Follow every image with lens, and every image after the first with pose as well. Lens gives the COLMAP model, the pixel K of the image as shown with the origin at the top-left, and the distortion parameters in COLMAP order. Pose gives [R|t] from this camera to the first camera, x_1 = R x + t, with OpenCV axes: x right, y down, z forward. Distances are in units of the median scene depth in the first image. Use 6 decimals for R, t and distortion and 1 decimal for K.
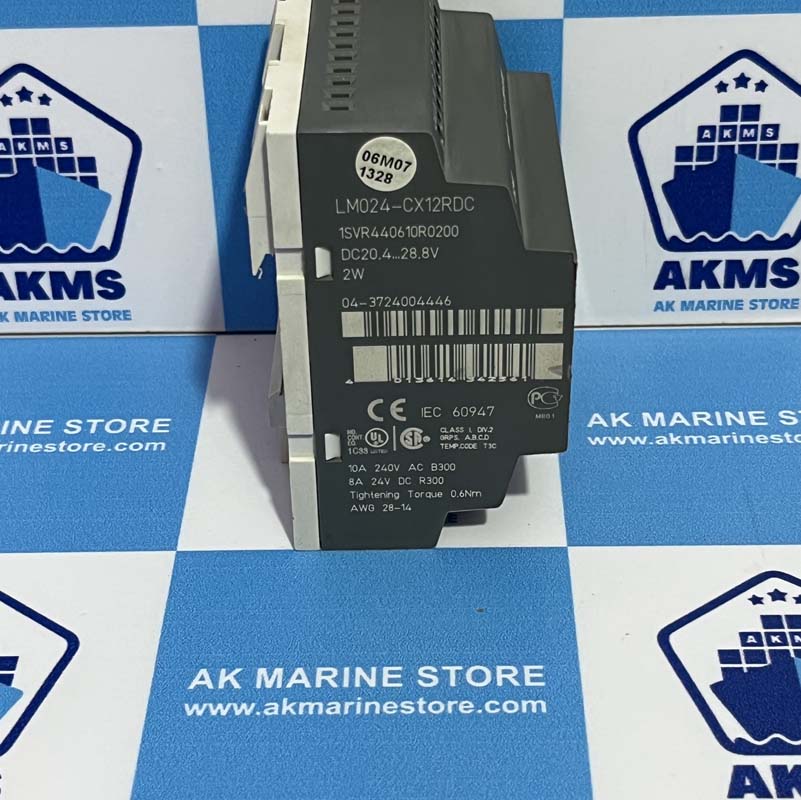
lens RADIAL K [[1755.2, 0, 404.7], [0, 1755.2, 397.0], [0, 0, 1]] dist [0.051865, 0.000000]
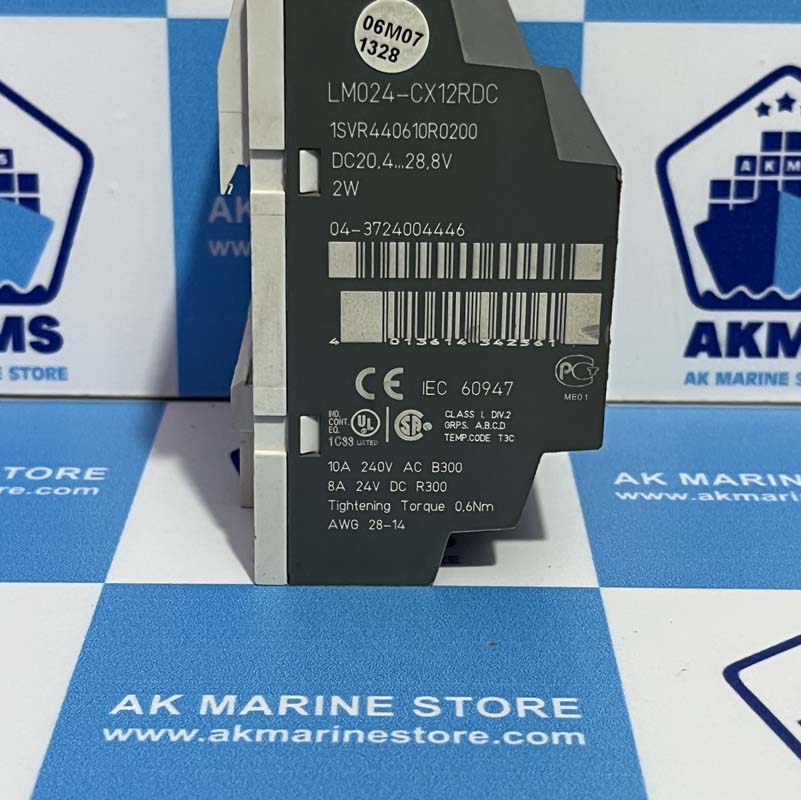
lens RADIAL K [[1755.2, 0, 401.7], [0, 1755.2, 395.6], [0, 0, 1]] dist [0.051865, 0.000000]
pose [[0.999332, 0.027683, 0.023854, -0.019291], [-0.021055, 0.969723, -0.243300, 0.210617], [-0.029867, 0.242635, 0.969658, 0.227081]]
